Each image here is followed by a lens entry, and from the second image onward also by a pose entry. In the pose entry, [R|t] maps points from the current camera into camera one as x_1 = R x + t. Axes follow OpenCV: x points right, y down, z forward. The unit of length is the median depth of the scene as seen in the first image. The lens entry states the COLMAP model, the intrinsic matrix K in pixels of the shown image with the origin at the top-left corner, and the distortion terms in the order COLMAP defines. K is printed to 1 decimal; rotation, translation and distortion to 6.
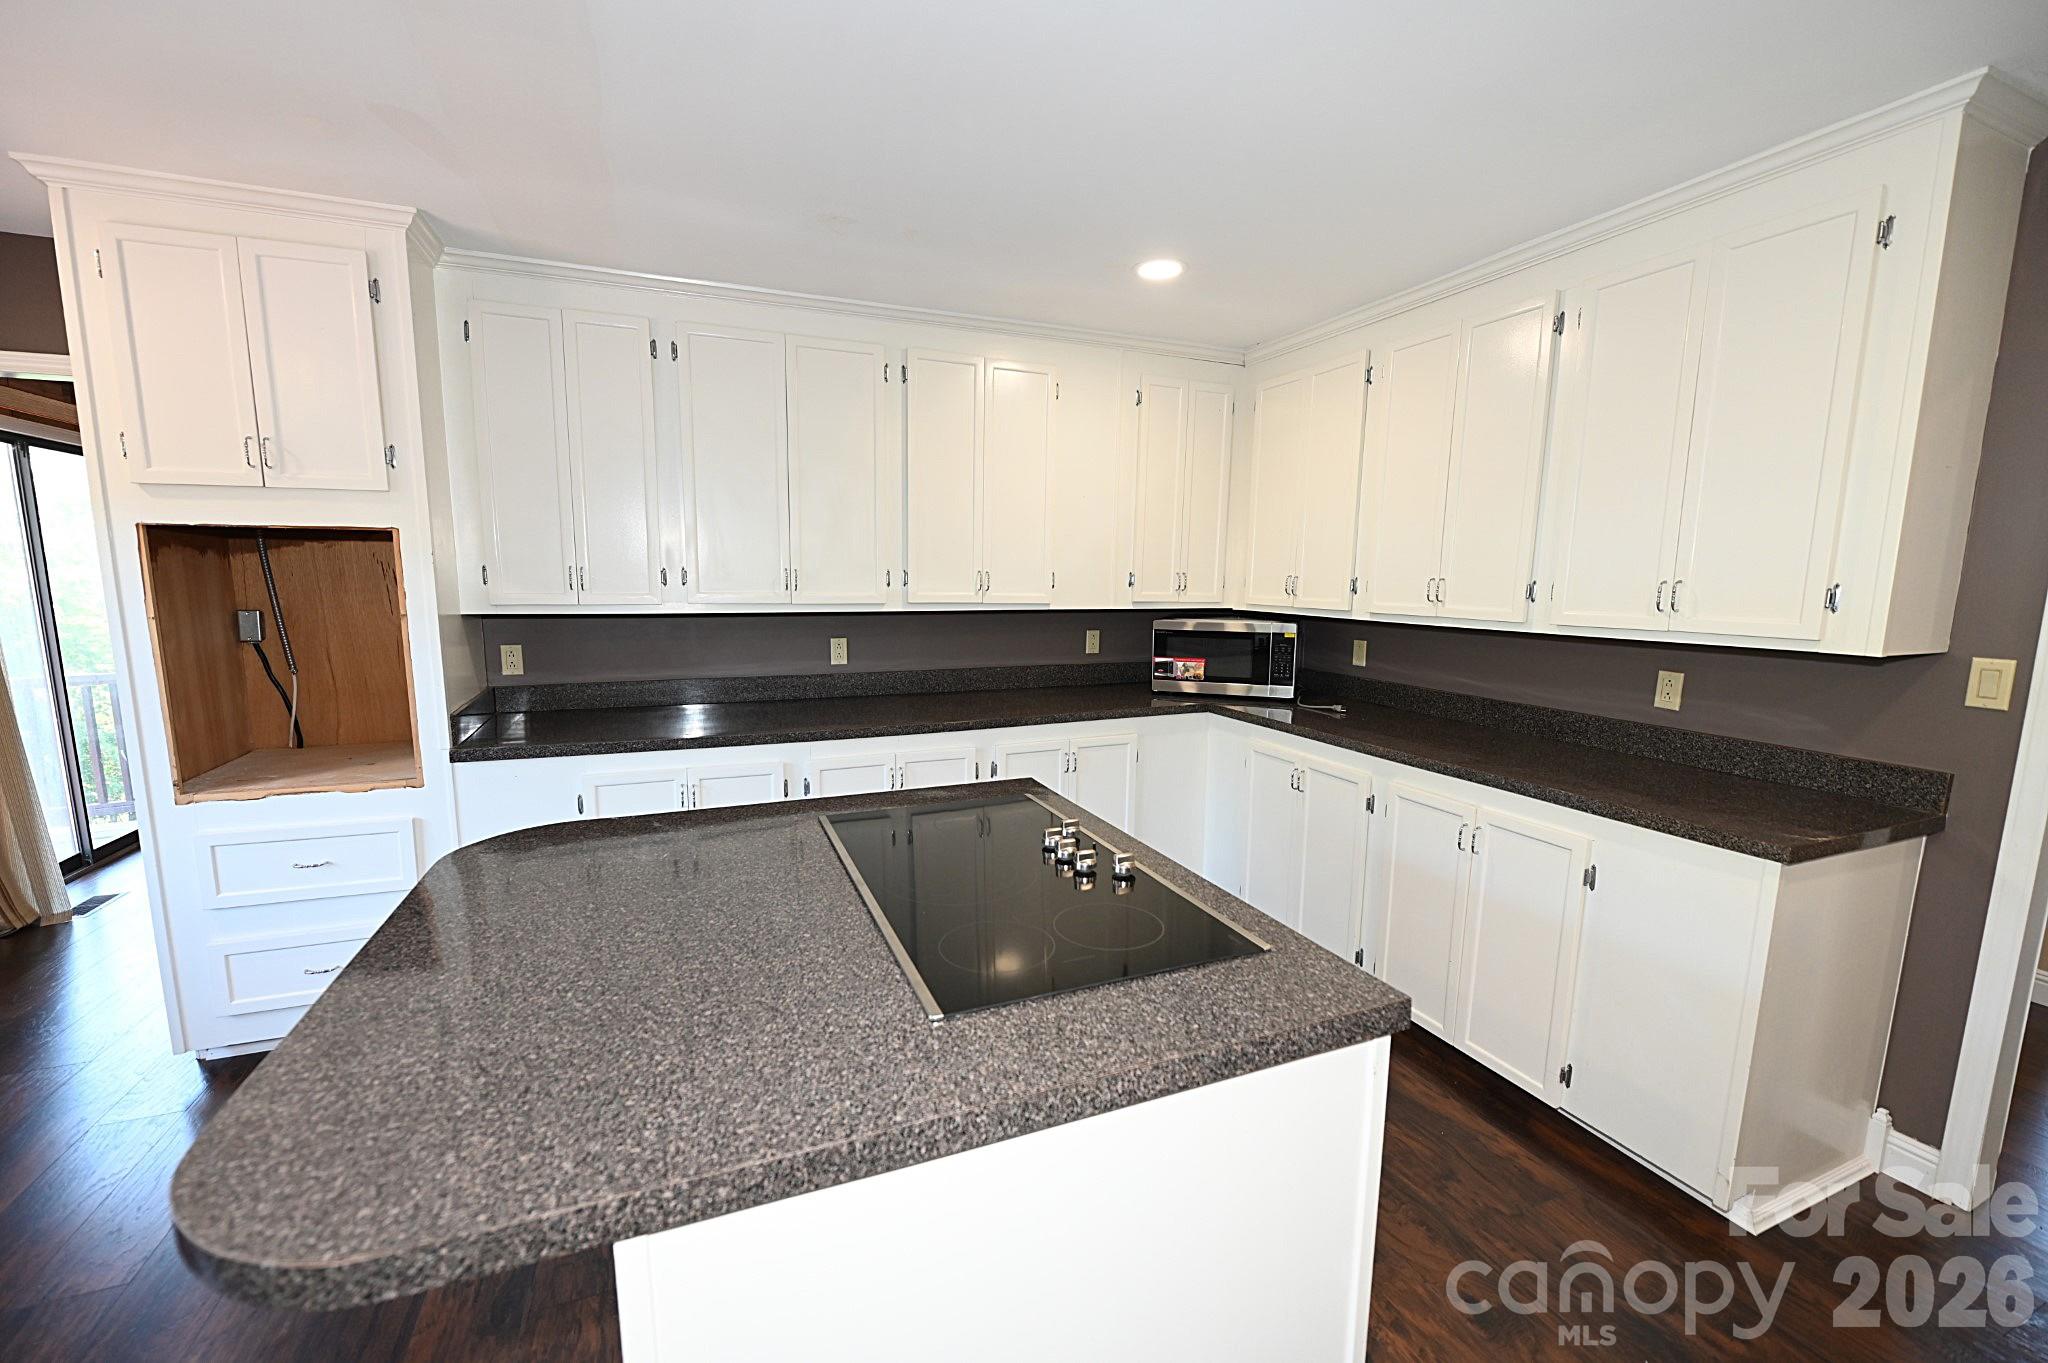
lens RADIAL K [[805.7, 0, 1023.3], [0, 805.7, 688.0], [0, 0, 1]] dist [-0.006755, -0.000483]
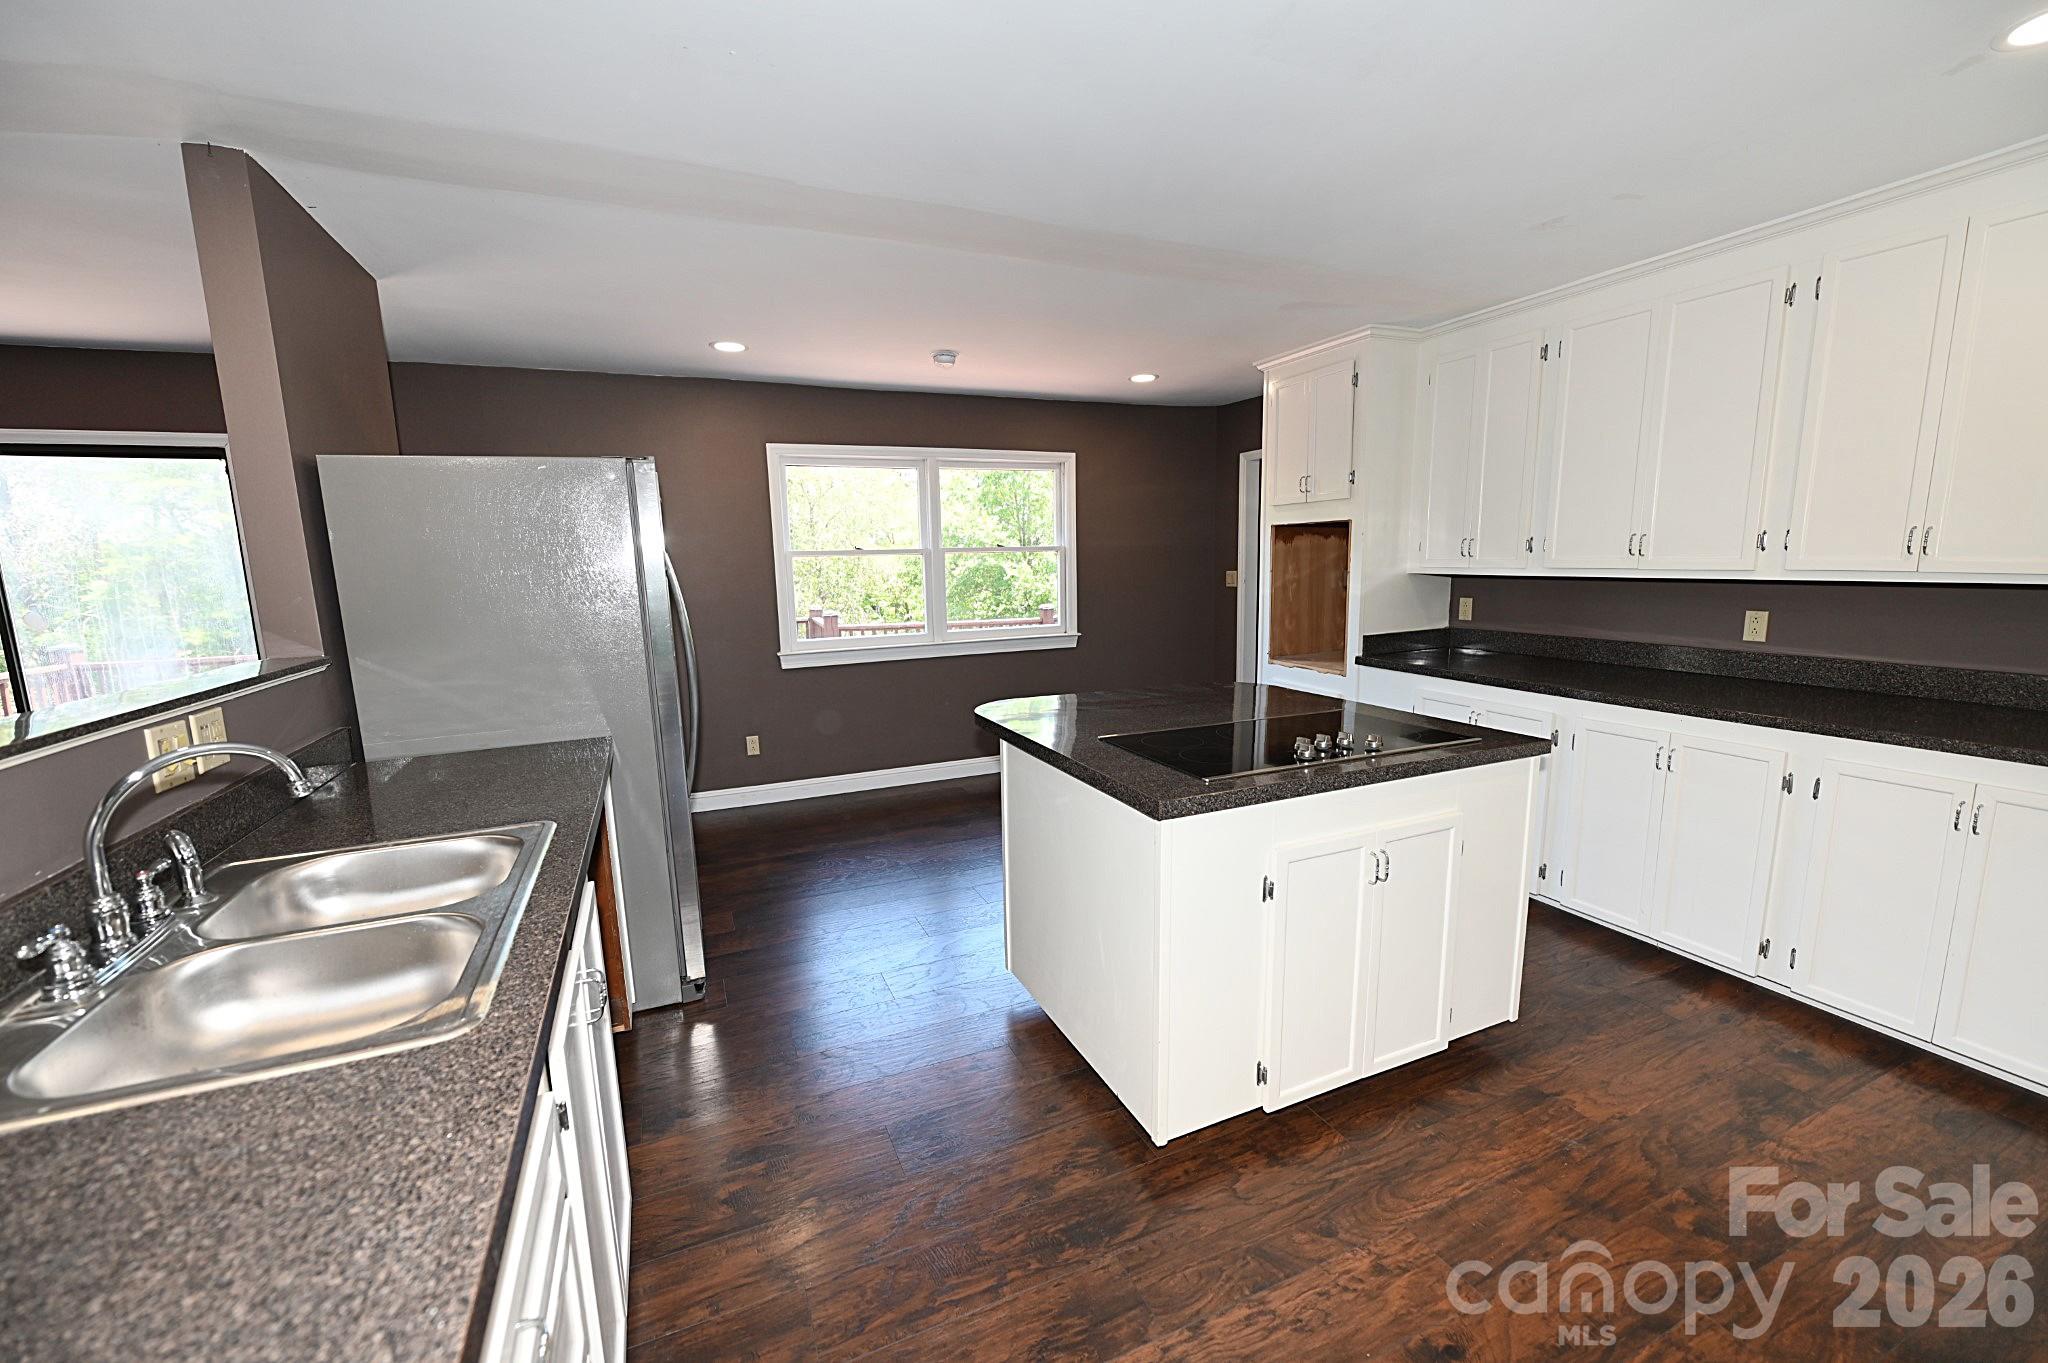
lens RADIAL K [[810.5, 0, 1019.3], [0, 810.5, 684.3], [0, 0, 1]] dist [-0.008778, -0.000505]
pose [[0.030341, 0.147791, -0.988553, 0.768771], [-0.117305, 0.982700, 0.143315, -0.018986], [0.992632, 0.111614, 0.047153, 0.226451]]
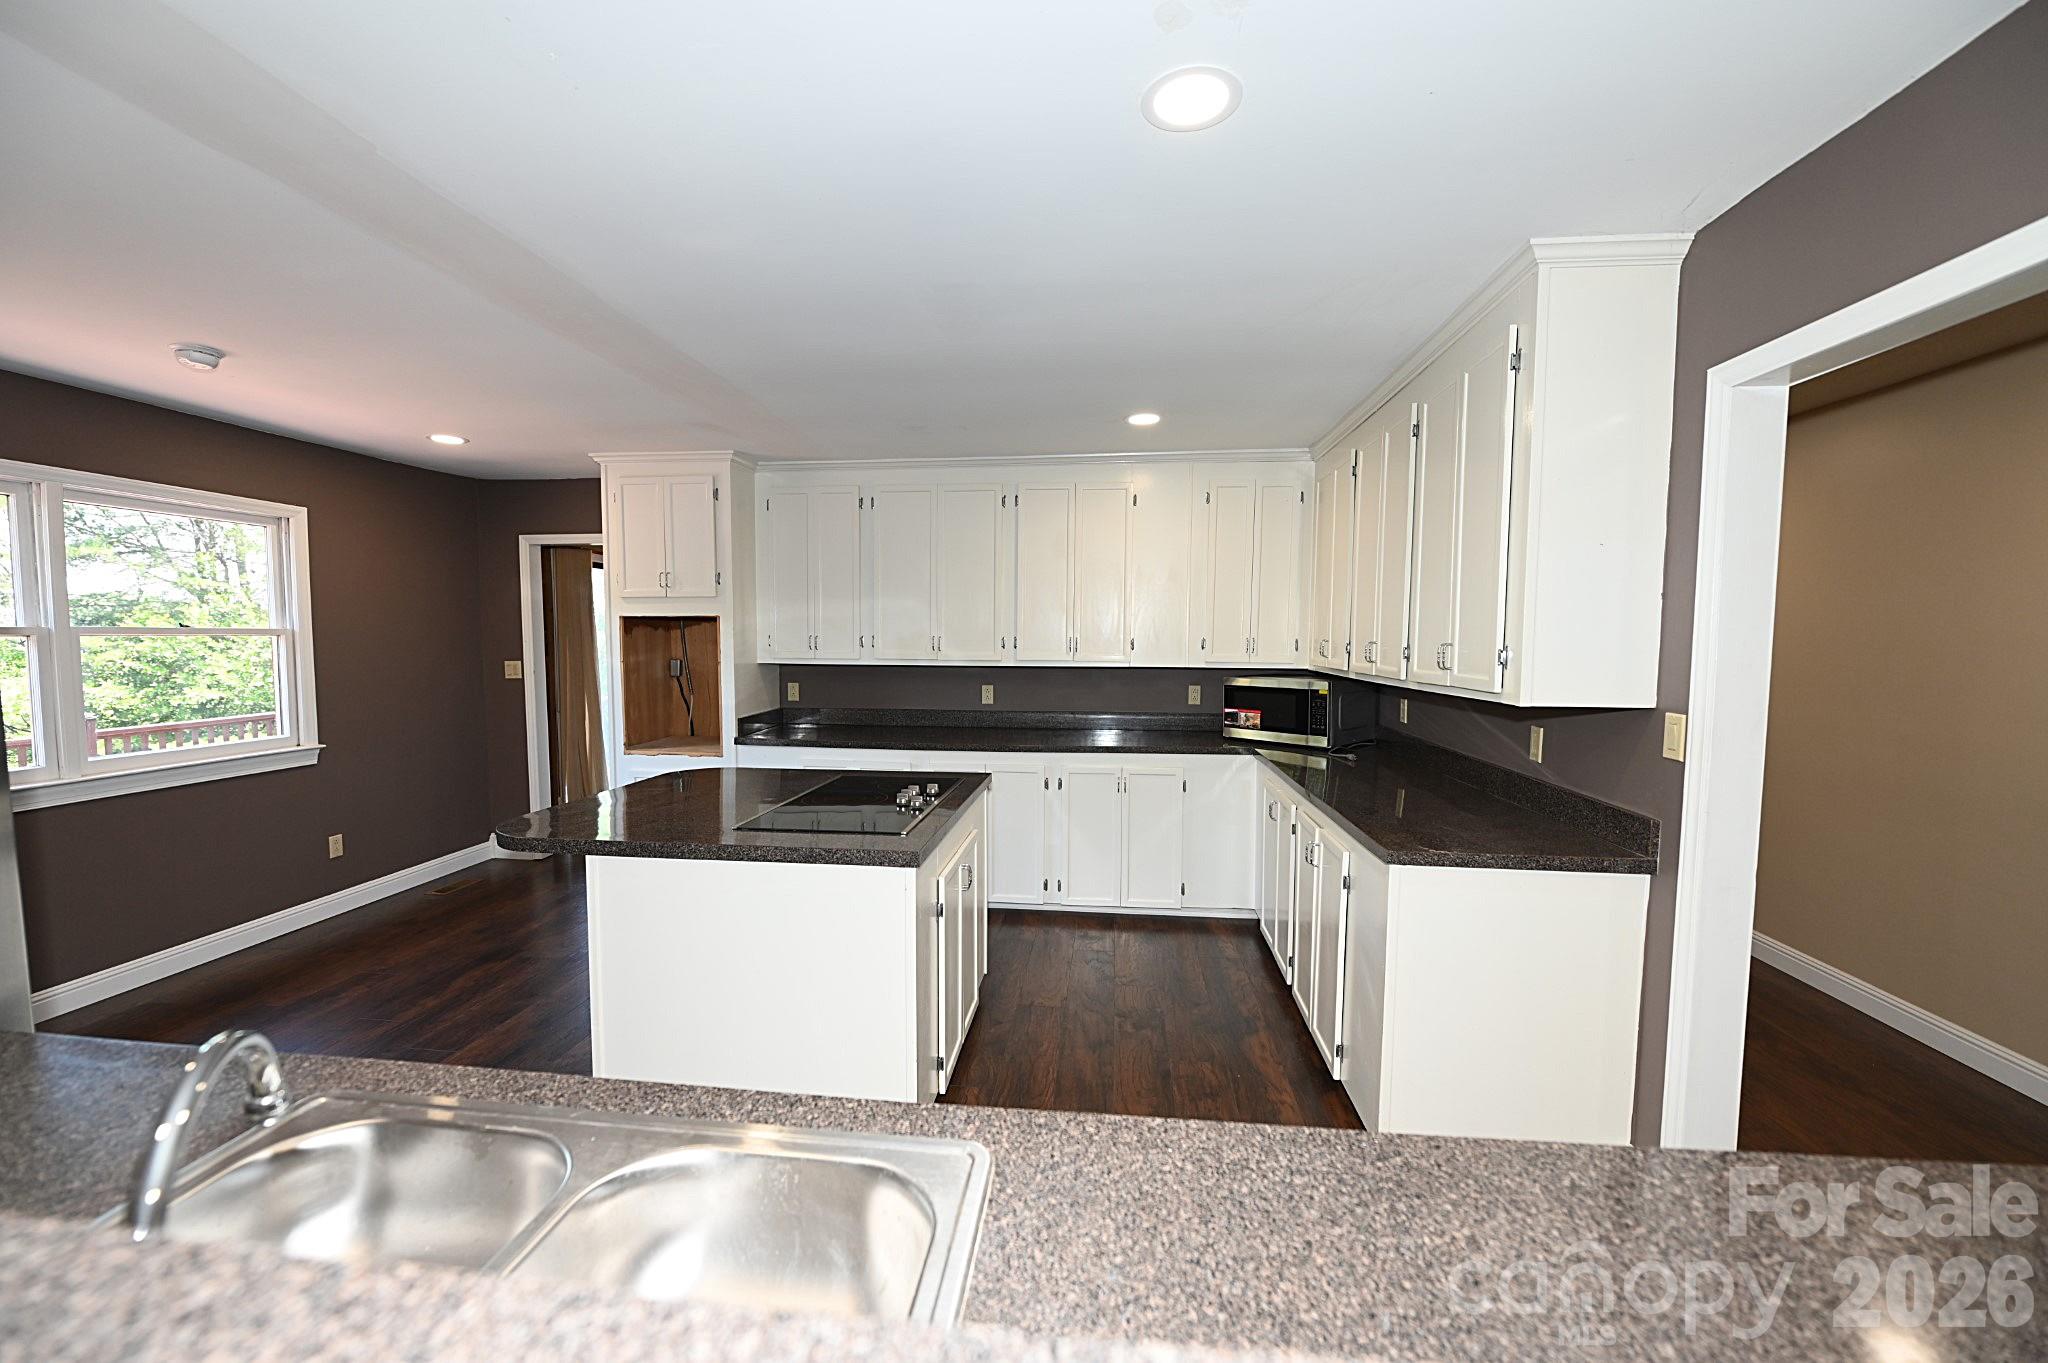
lens RADIAL K [[805.7, 0, 1023.3], [0, 805.7, 688.0], [0, 0, 1]] dist [-0.006755, -0.000483]
pose [[0.880174, 0.025697, -0.473956, 0.613440], [-0.062740, 0.996070, -0.062509, 0.033581], [0.470487, 0.084755, 0.878327, -0.248248]]
